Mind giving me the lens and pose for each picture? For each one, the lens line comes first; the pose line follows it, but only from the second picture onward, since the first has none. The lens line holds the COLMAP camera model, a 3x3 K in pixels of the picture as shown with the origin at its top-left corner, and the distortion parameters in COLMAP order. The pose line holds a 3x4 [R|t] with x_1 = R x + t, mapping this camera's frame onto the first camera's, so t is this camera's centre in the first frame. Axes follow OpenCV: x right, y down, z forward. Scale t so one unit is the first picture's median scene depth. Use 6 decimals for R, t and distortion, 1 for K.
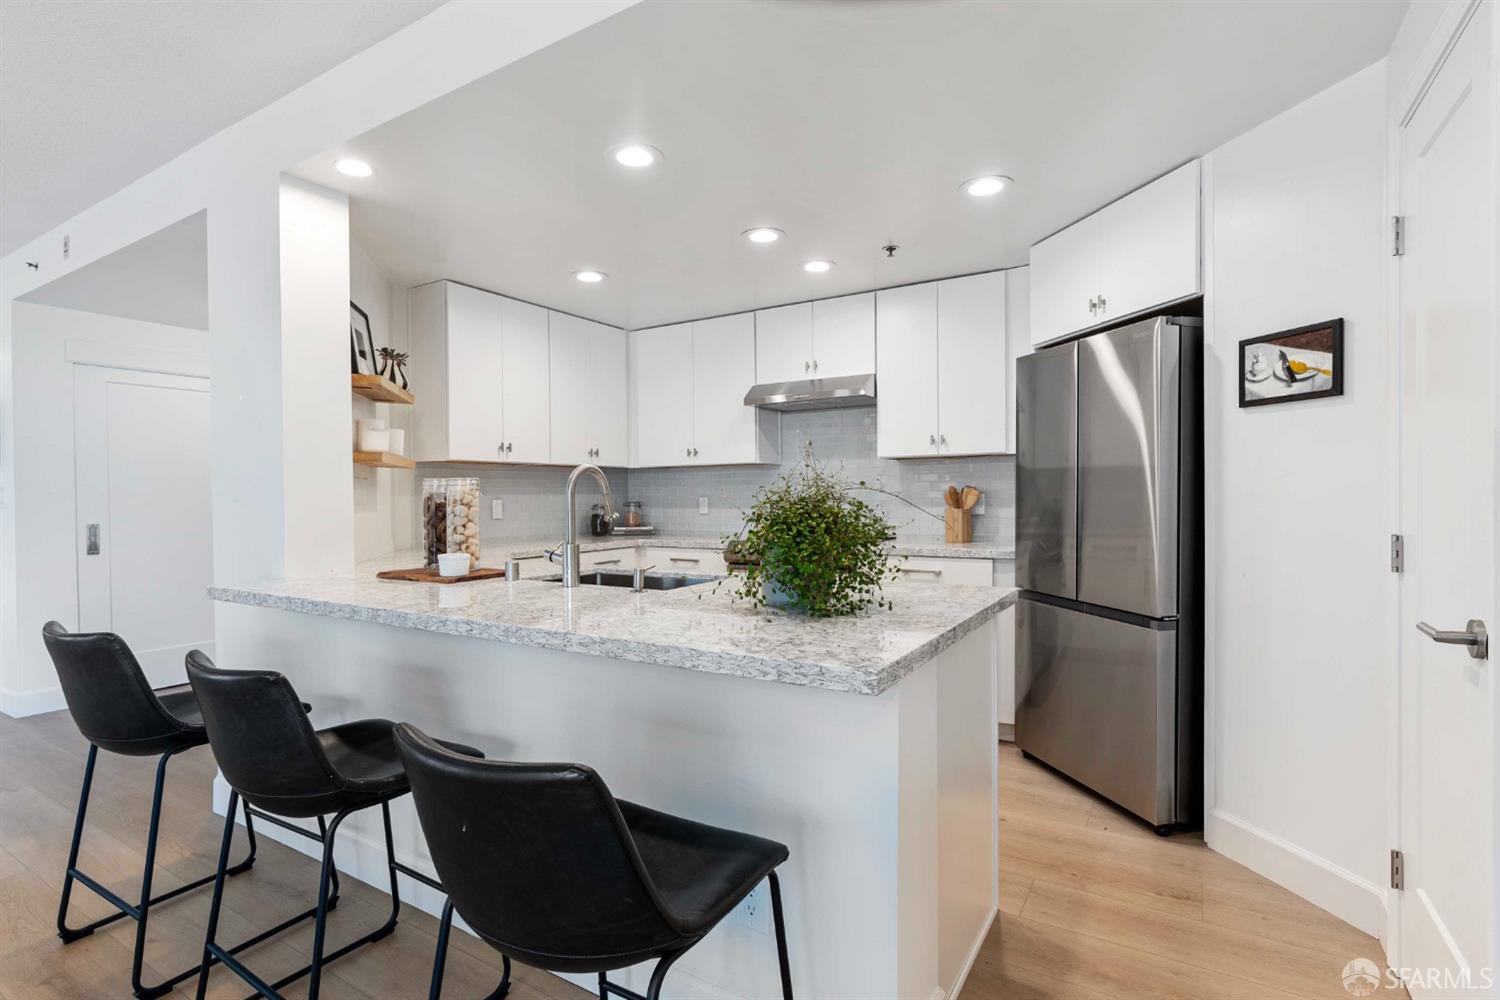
lens RADIAL K [[720.6, 0, 746.4], [0, 720.6, 505.0], [0, 0, 1]] dist [0.002569, 0.000055]
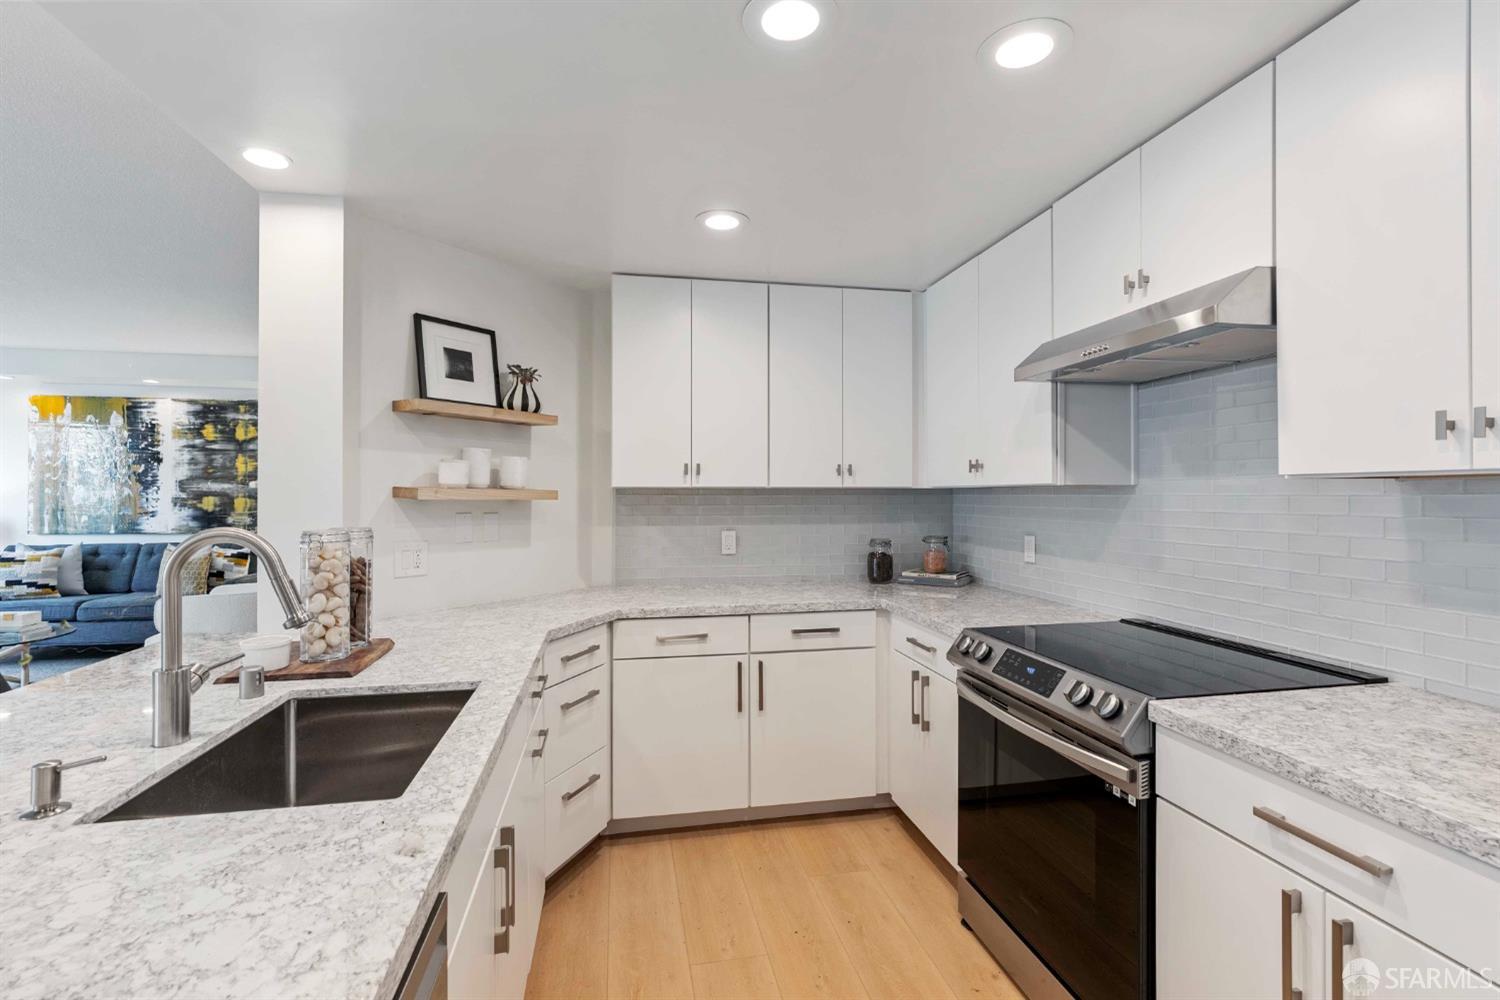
lens RADIAL K [[677.6, 0, 751.5], [0, 677.6, 493.2], [0, 0, 1]] dist [-0.001380, -0.000360]
pose [[0.681072, 0.006655, -0.732186, 0.231806], [-0.016818, 0.999837, -0.006556, -0.045005], [0.732023, 0.016779, 0.681073, 0.491480]]
